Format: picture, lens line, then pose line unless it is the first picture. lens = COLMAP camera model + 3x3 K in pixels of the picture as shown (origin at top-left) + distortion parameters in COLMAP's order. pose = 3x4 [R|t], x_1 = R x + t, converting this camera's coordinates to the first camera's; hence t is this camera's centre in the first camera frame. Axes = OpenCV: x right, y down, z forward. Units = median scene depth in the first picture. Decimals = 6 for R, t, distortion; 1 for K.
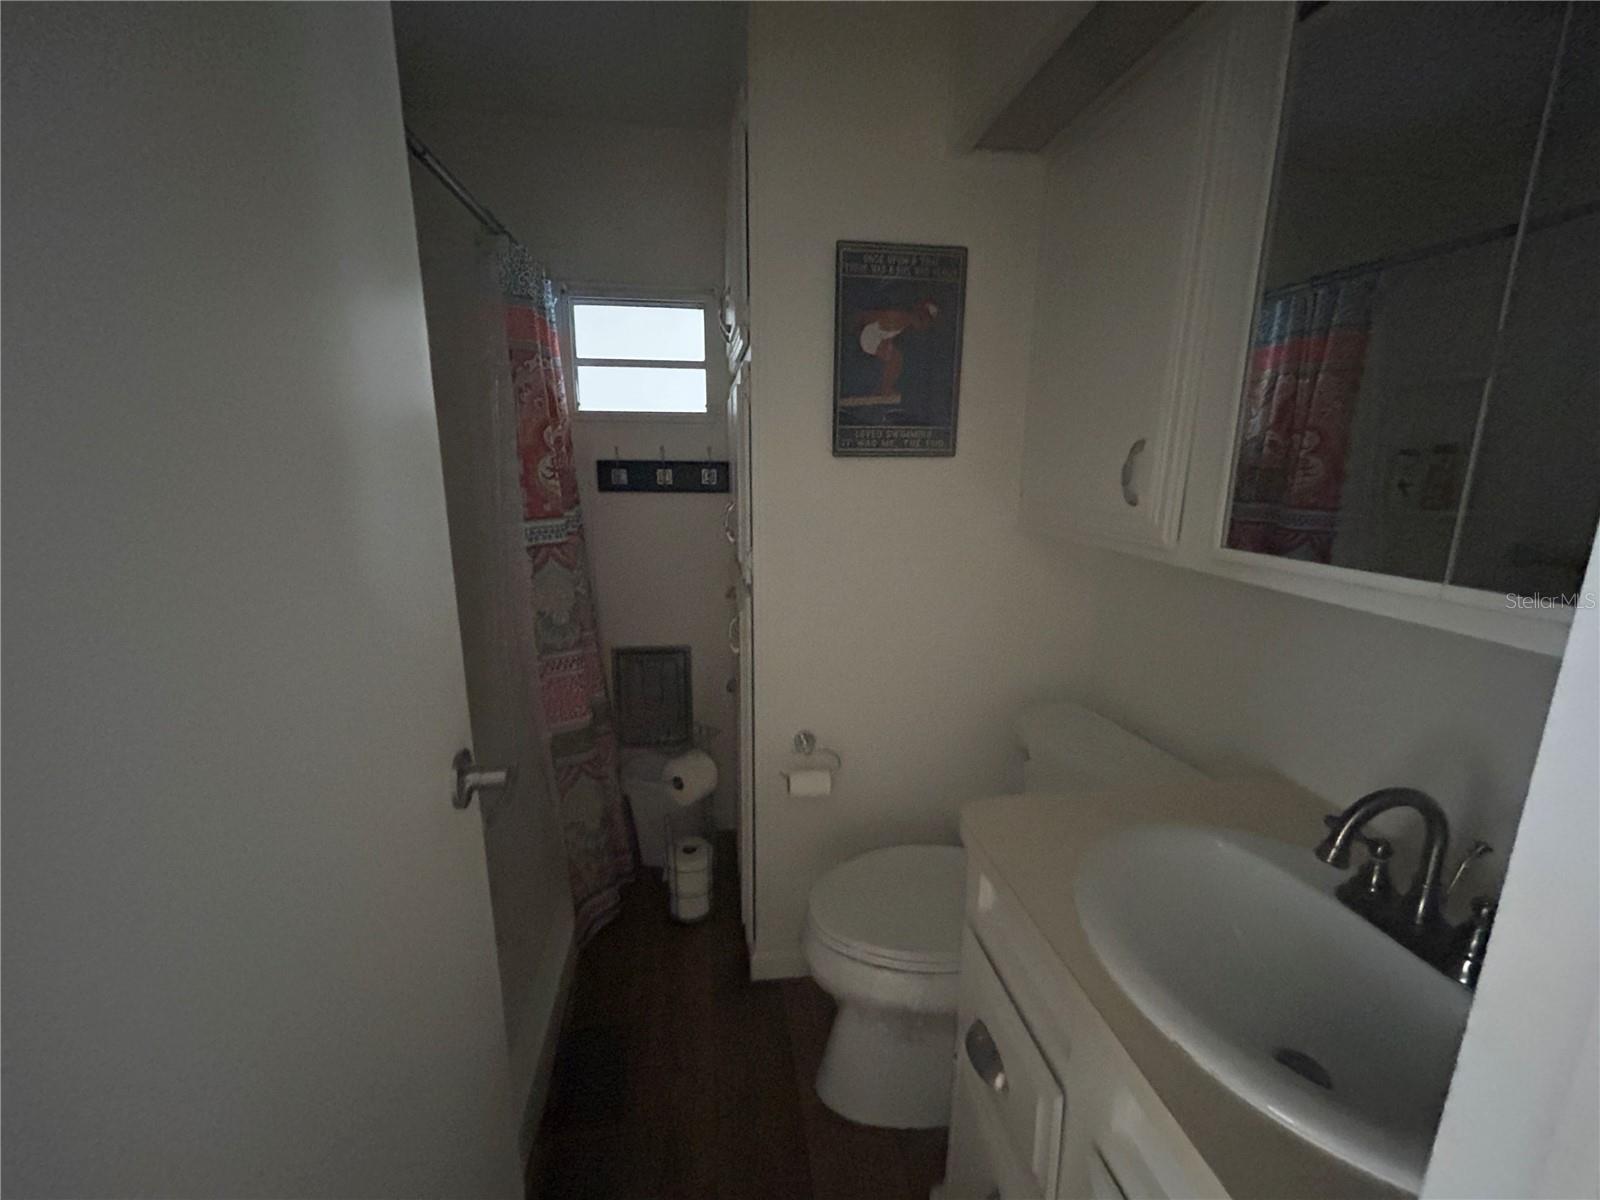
lens RADIAL K [[652.8, 0, 796.3], [0, 652.8, 598.4], [0, 0, 1]] dist [-0.000893, 0.000106]
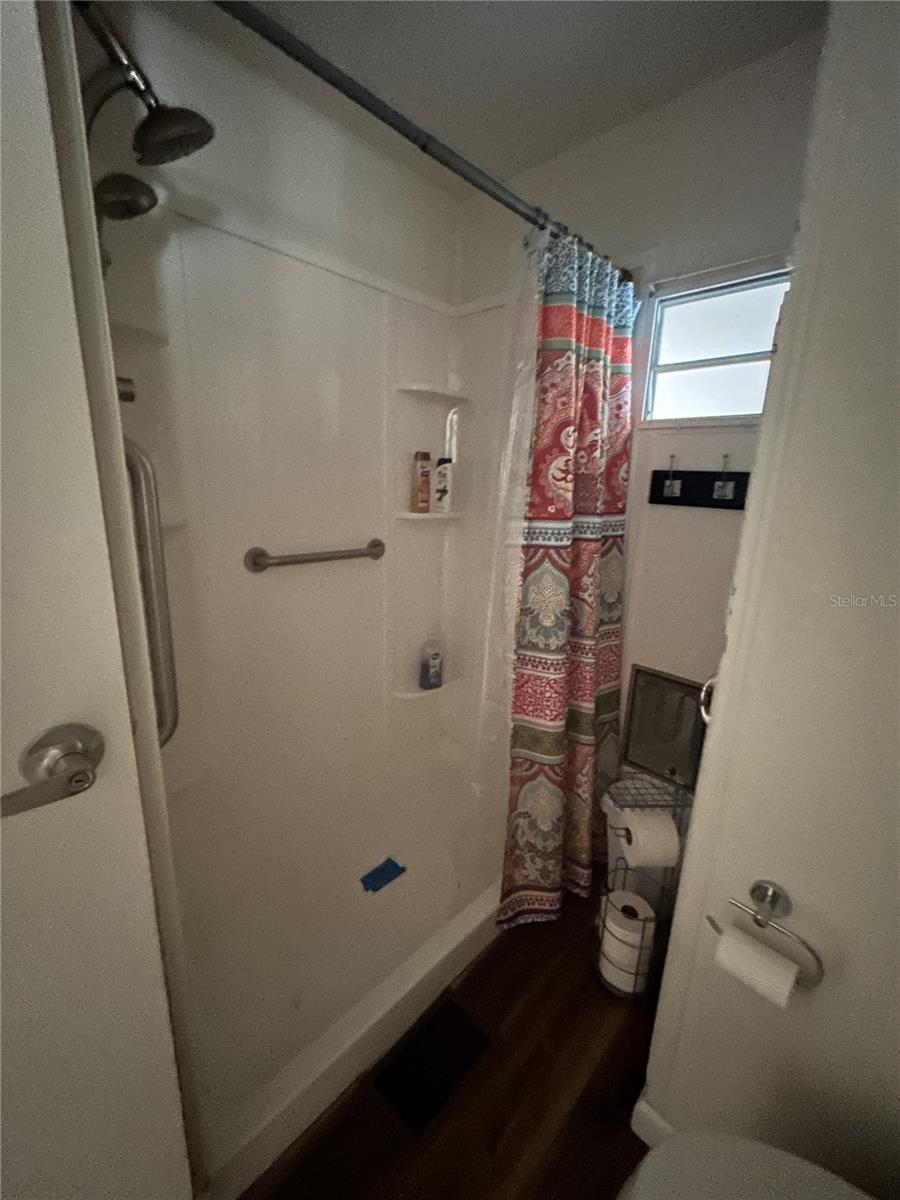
lens RADIAL K [[489.6, 0, 452.5], [0, 489.6, 599.7], [0, 0, 1]] dist [-0.000893, 0.000106]
pose [[0.607365, 0.202445, -0.768195, 0.126032], [-0.203147, 0.974414, 0.096175, -0.043448], [0.768010, 0.097643, 0.632951, 0.404563]]
